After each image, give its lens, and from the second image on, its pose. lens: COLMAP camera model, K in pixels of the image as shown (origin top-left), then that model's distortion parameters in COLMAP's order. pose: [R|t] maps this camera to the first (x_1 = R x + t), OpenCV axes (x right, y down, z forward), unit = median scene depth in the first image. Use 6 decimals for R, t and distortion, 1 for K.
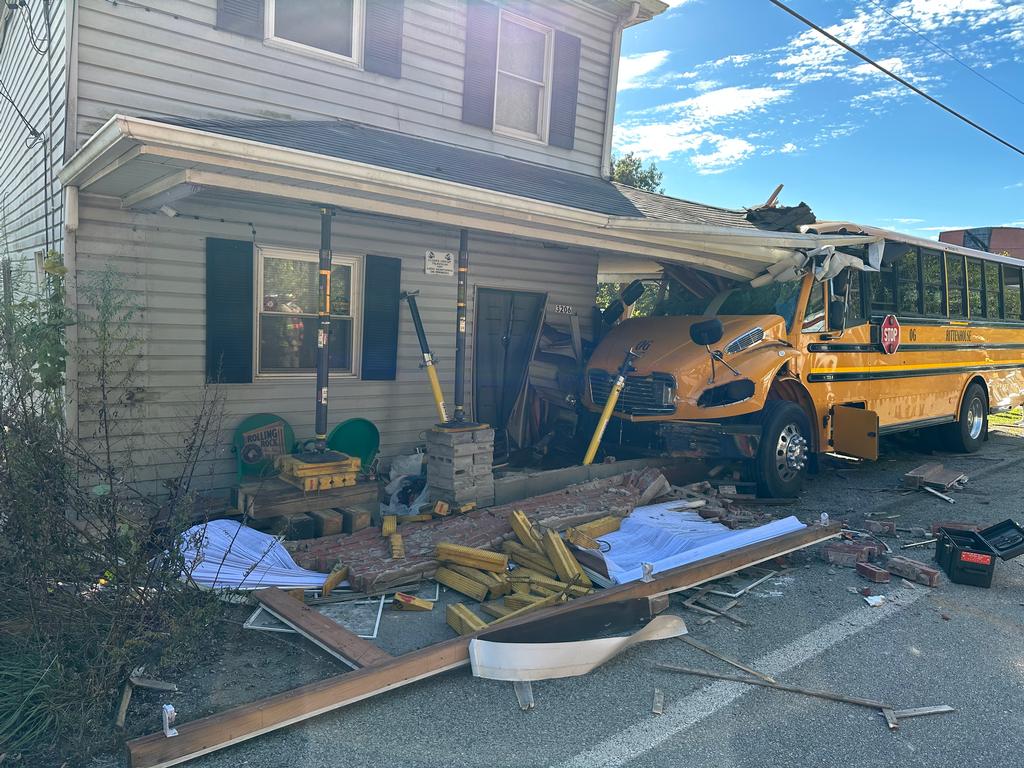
lens RADIAL K [[702.5, 0, 505.7], [0, 702.5, 383.1], [0, 0, 1]] dist [0.035399, -0.068139]
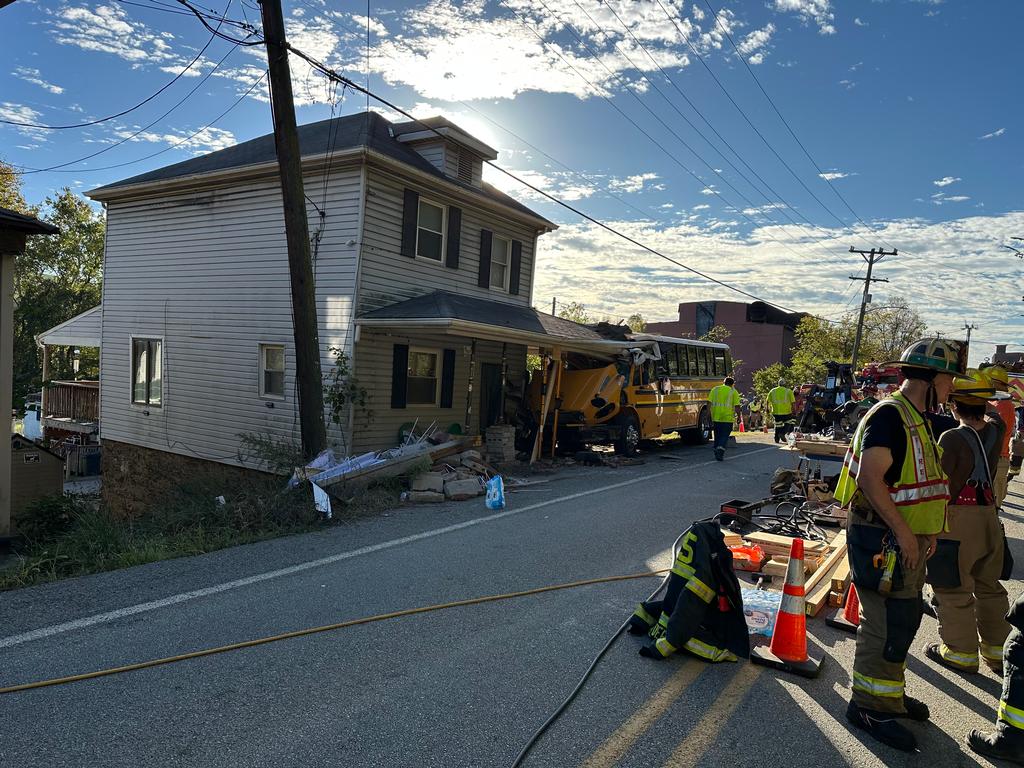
lens RADIAL K [[702.5, 0, 505.7], [0, 702.5, 383.1], [0, 0, 1]] dist [0.035399, -0.068139]
pose [[0.954251, -0.006933, 0.298926, -0.621756], [0.028600, 0.997264, -0.068171, 0.068863], [-0.297635, 0.073602, 0.951838, -1.024316]]
